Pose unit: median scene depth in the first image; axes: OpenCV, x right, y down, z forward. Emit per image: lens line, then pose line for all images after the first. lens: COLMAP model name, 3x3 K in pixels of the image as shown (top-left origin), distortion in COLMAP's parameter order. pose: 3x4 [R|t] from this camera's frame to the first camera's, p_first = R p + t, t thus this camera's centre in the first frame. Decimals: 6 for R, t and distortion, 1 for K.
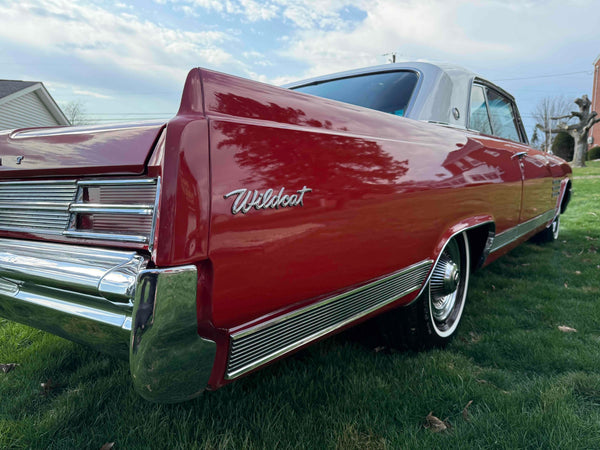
lens RADIAL K [[443.1, 0, 298.2], [0, 443.1, 223.5], [0, 0, 1]] dist [-0.001993, -0.008225]
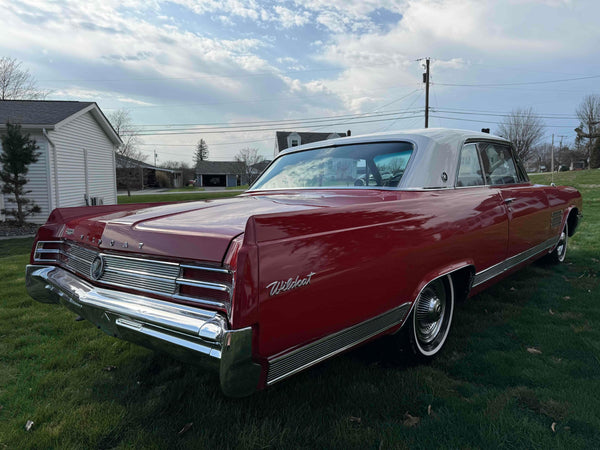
lens RADIAL K [[448.2, 0, 289.8], [0, 448.2, 209.8], [0, 0, 1]] dist [-0.008122, -0.005849]
pose [[0.995383, -0.001433, -0.095976, 0.046498], [-0.001191, 0.999627, -0.027279, -0.132623], [0.095979, 0.027267, 0.995010, -0.351551]]
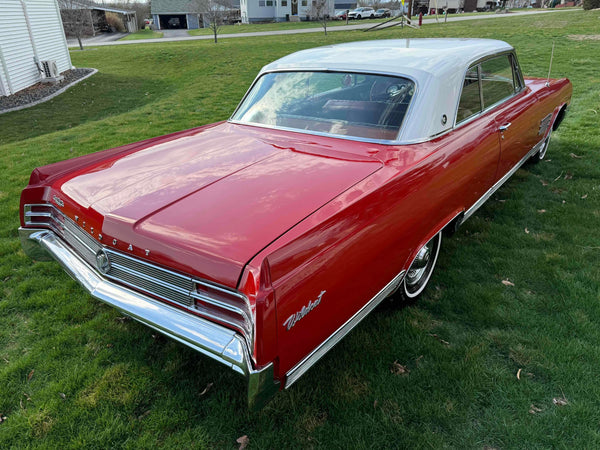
lens RADIAL K [[451.3, 0, 286.2], [0, 451.3, 222.8], [0, 0, 1]] dist [-0.008327, -0.006671]
pose [[0.999067, -0.008689, -0.042295, -0.024391], [0.022639, 0.939521, 0.341743, -0.463430], [0.036767, -0.342382, 0.938841, -0.299558]]
